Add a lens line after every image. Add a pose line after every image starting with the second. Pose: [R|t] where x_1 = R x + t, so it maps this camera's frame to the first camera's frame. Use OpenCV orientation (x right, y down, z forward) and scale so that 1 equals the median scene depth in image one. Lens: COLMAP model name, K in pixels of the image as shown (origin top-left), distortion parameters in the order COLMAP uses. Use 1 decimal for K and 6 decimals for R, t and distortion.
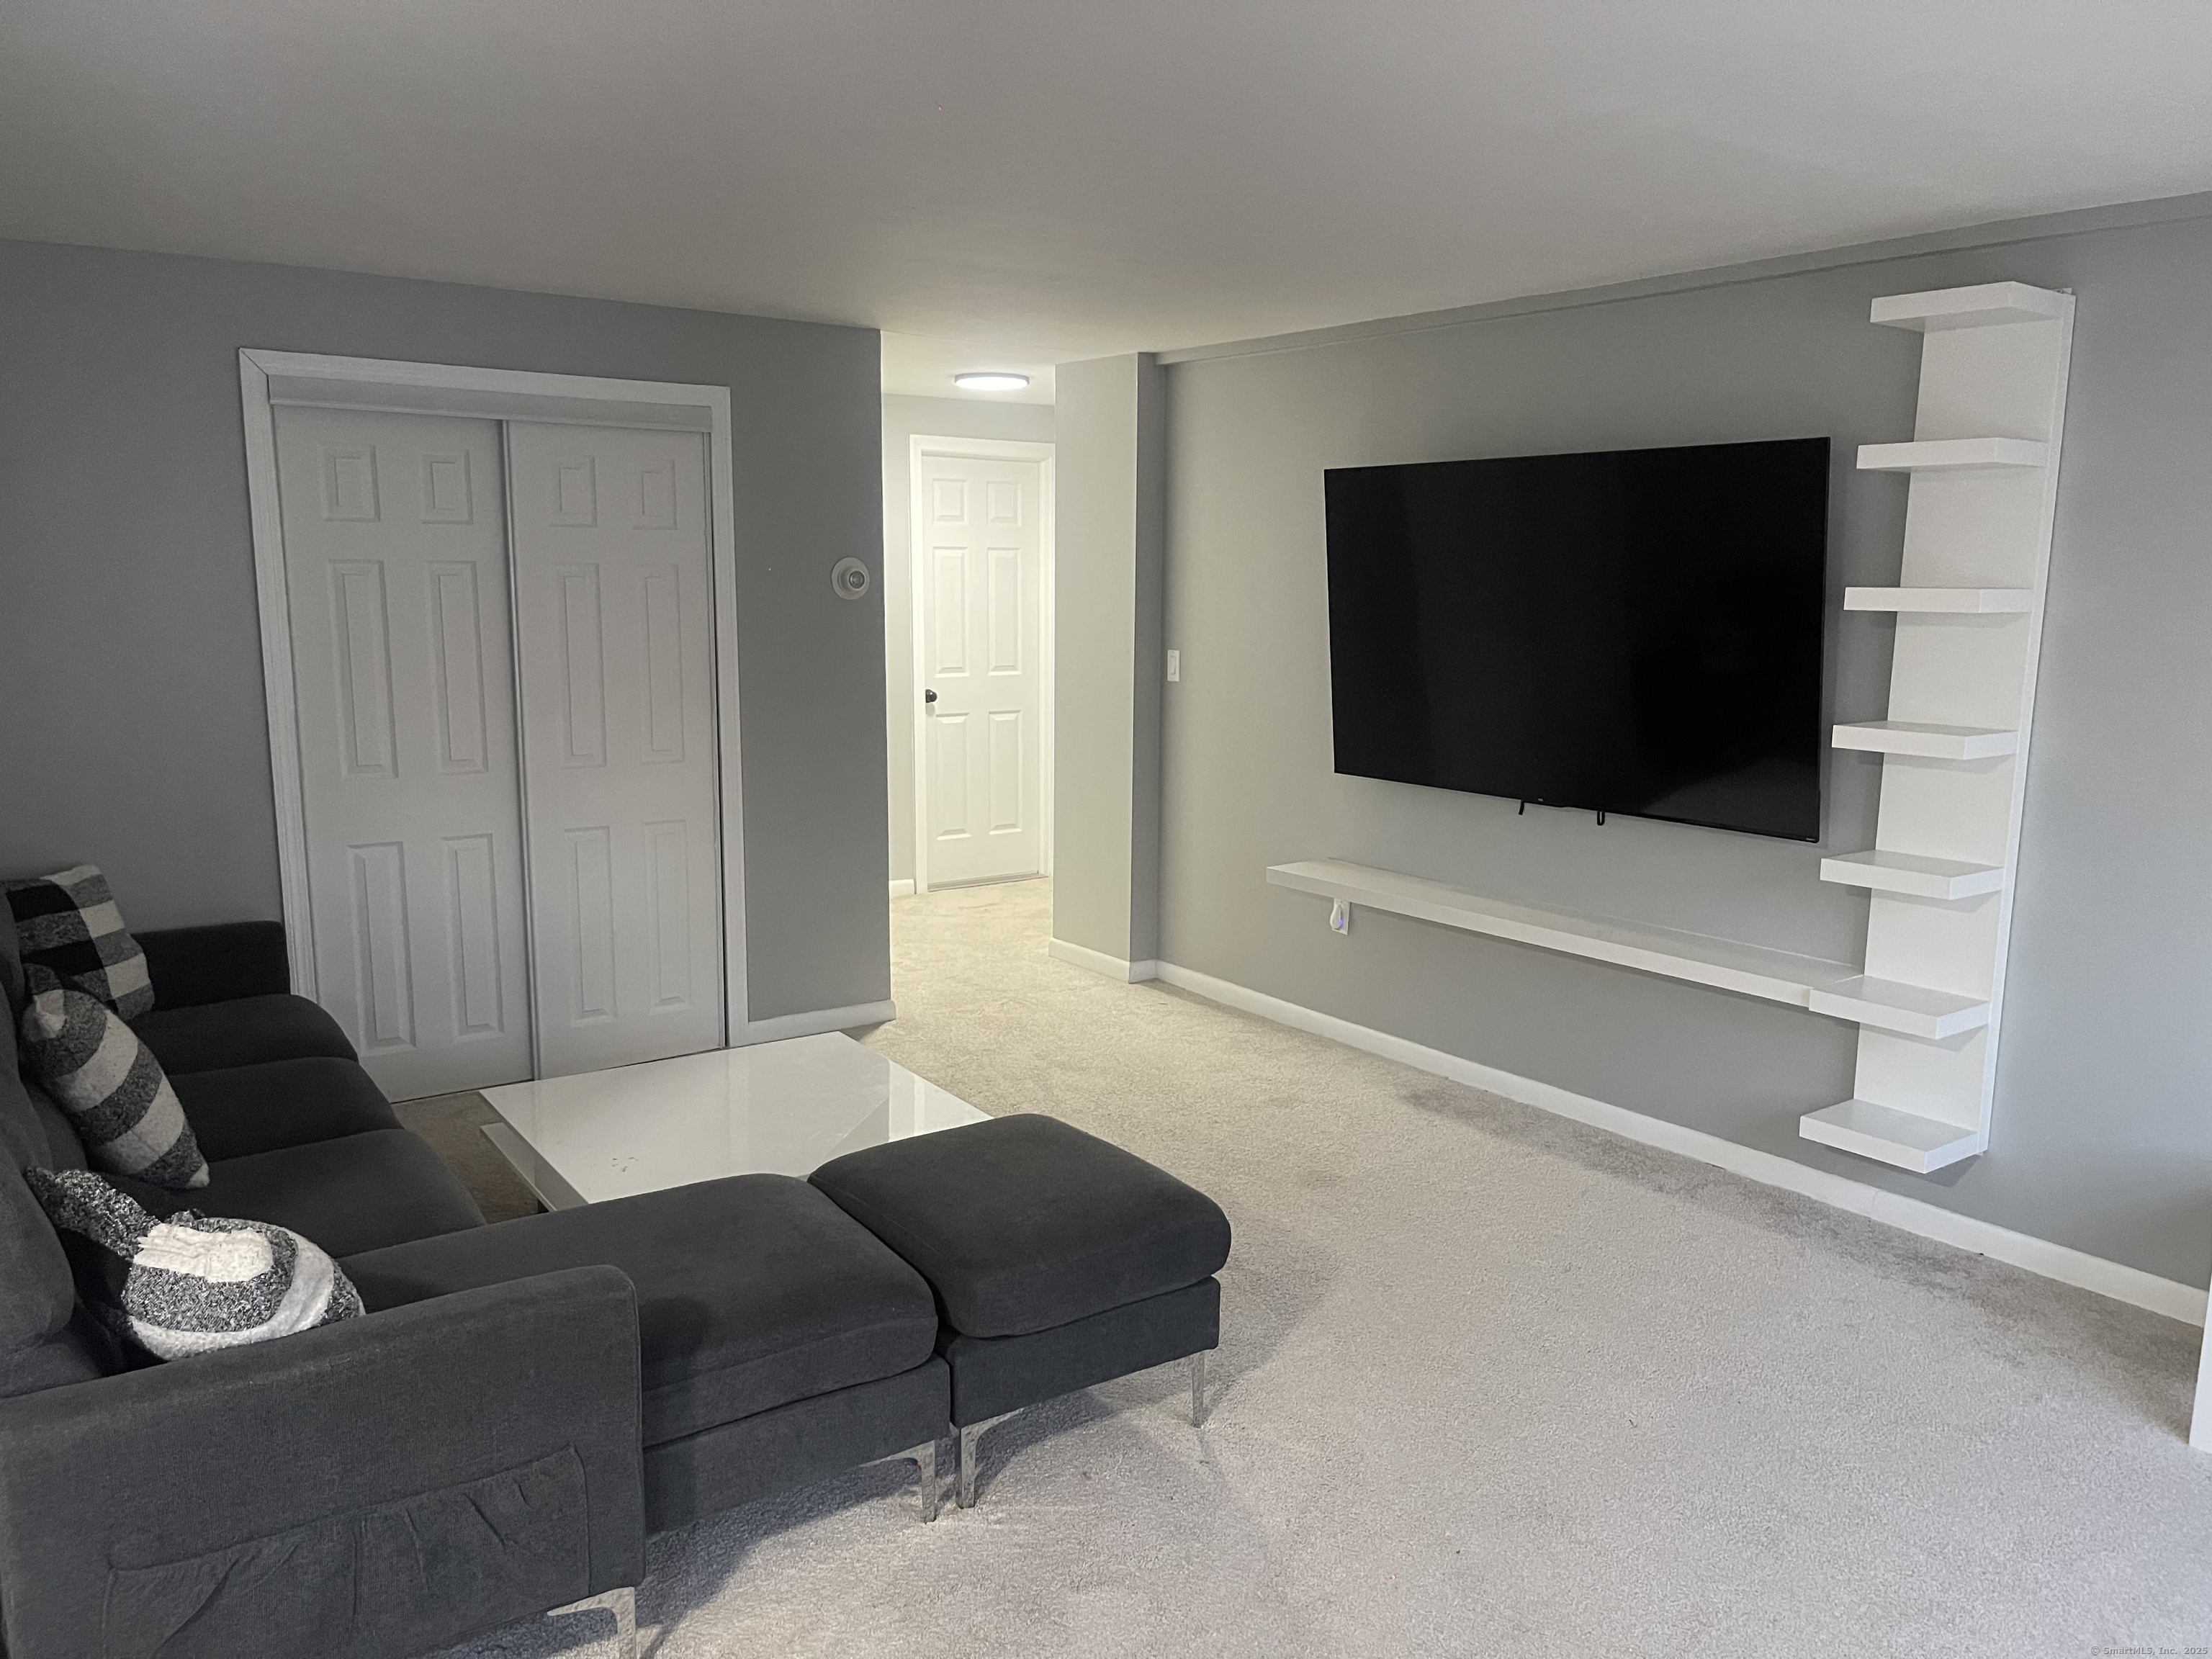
lens RADIAL K [[1710.7, 0, 1111.9], [0, 1710.7, 866.3], [0, 0, 1]] dist [0.077065, -0.114657]
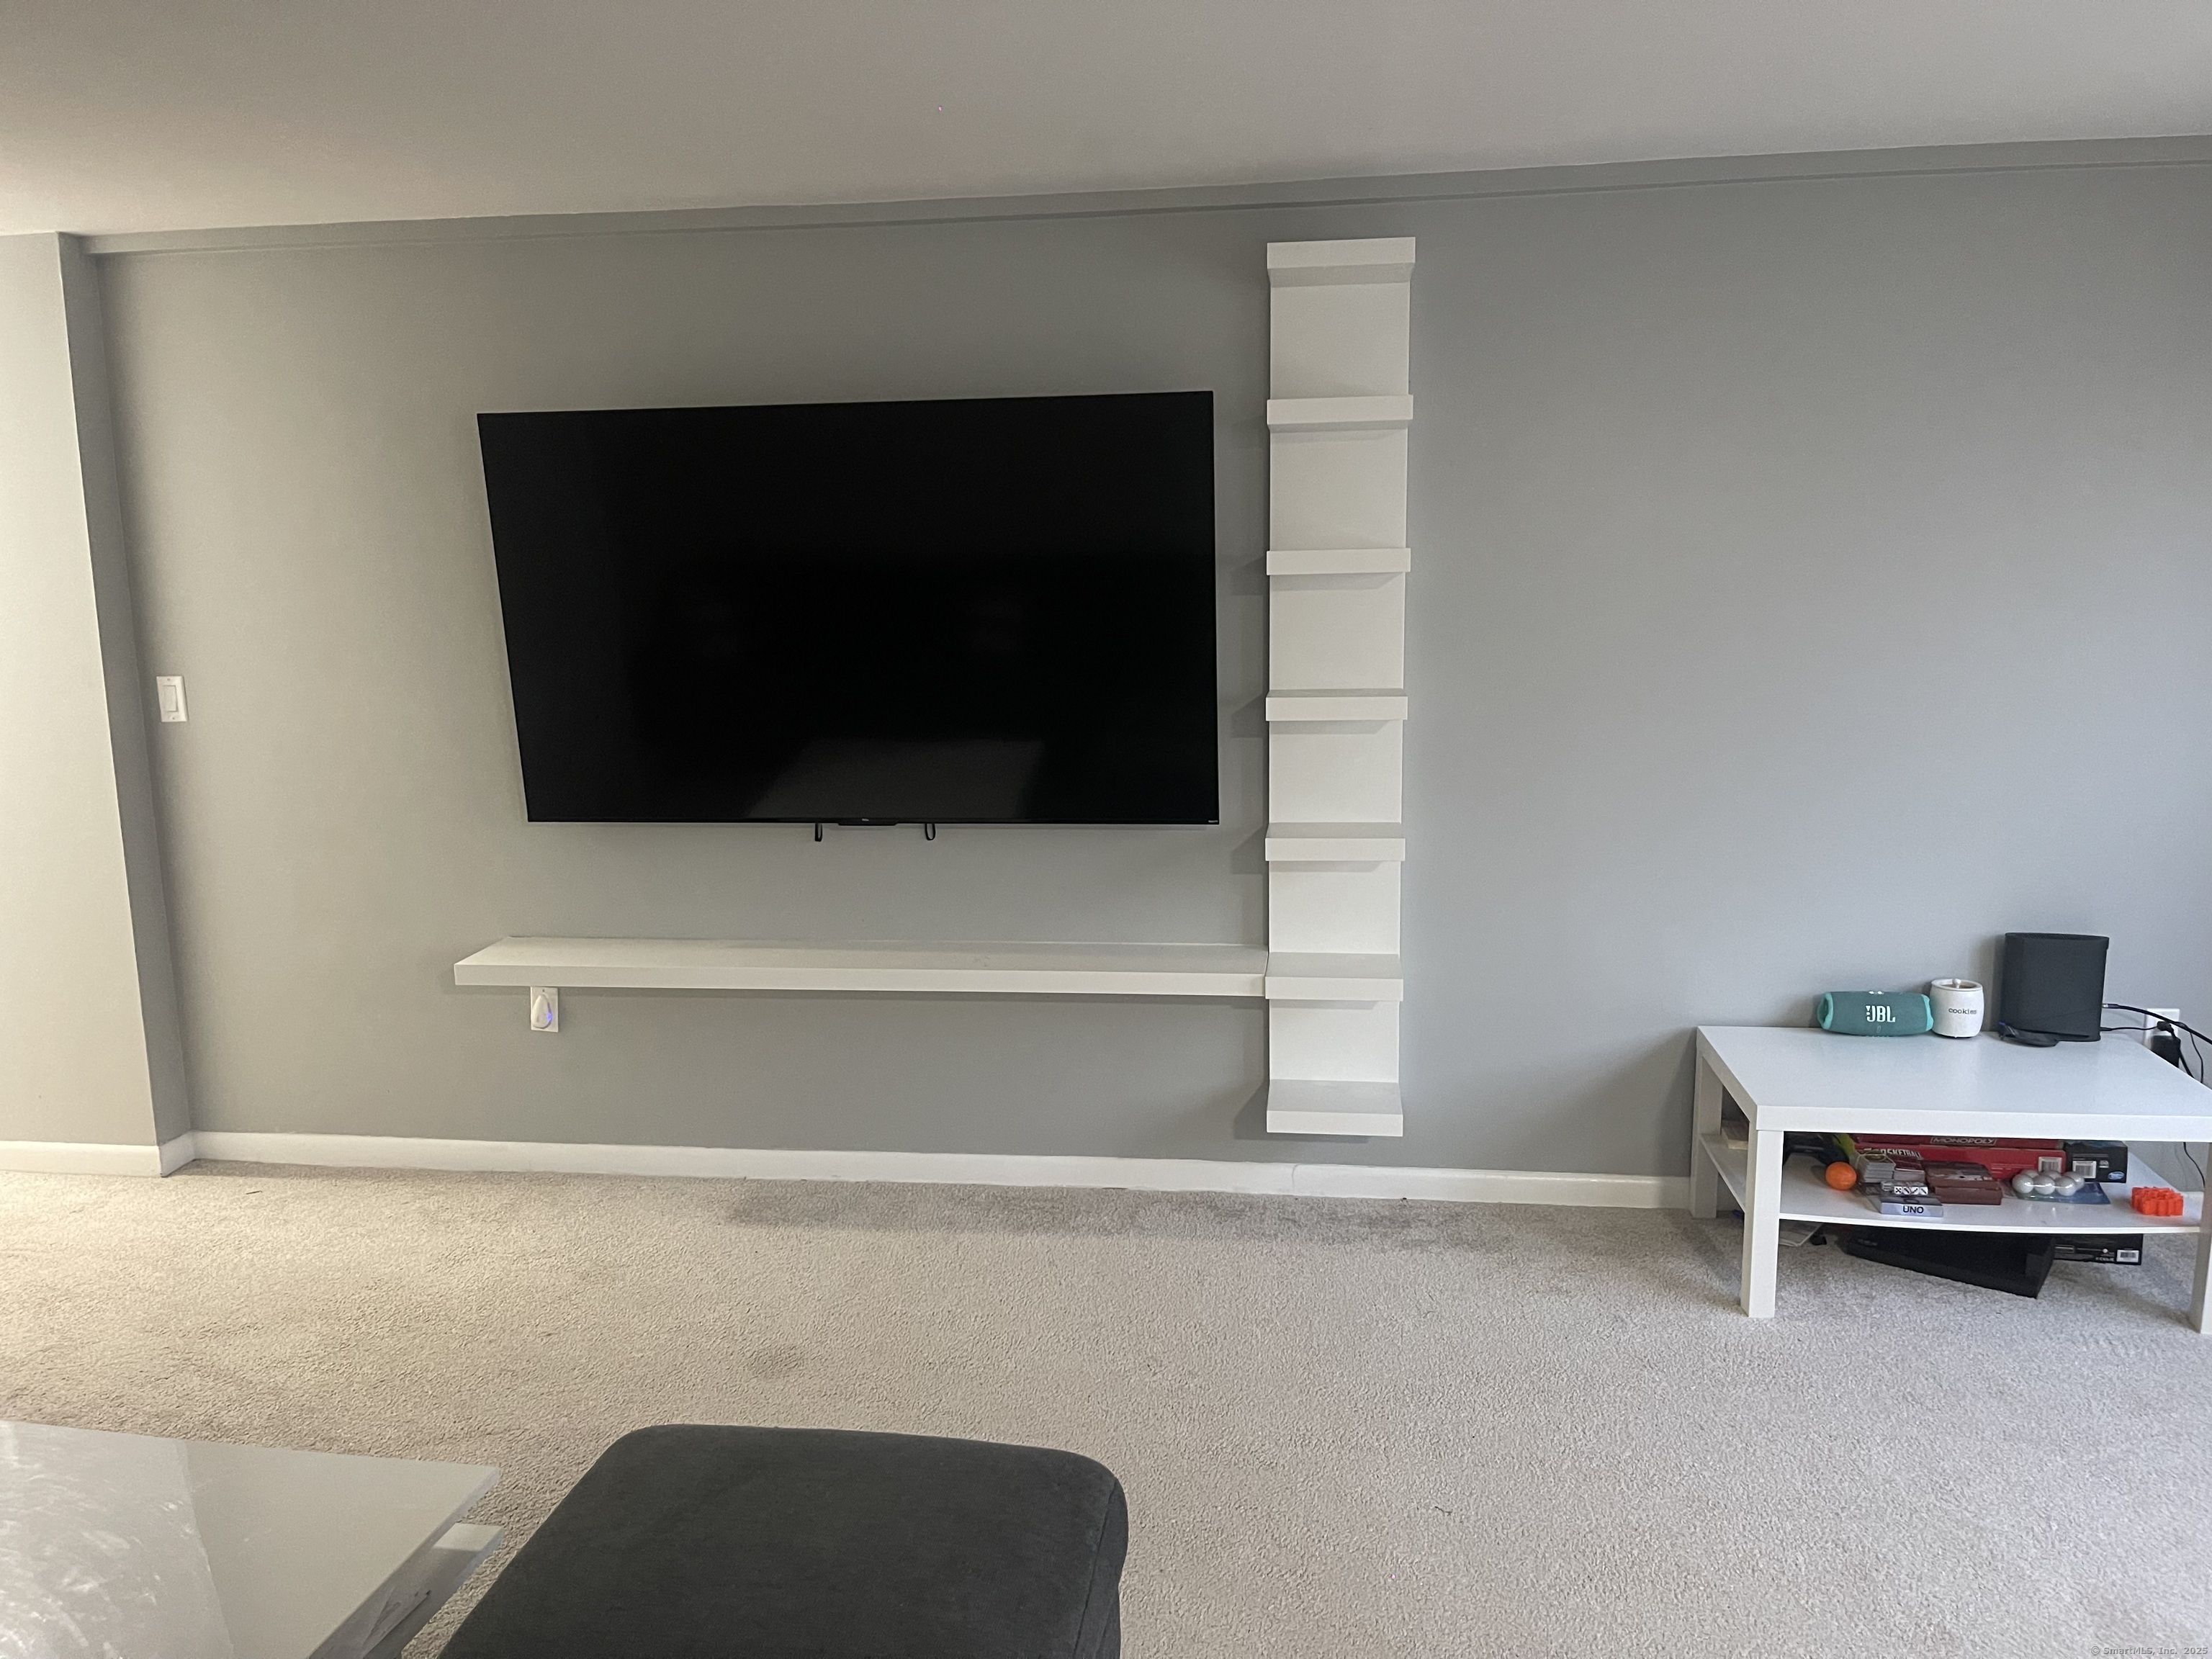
lens RADIAL K [[1723.4, 0, 1124.7], [0, 1723.4, 834.7], [0, 0, 1]] dist [0.058156, -0.081448]
pose [[0.687296, -0.142726, 0.712217, -0.241229], [0.150840, 0.987176, 0.052265, -0.051958], [-0.710543, 0.071509, 0.700011, 0.302895]]
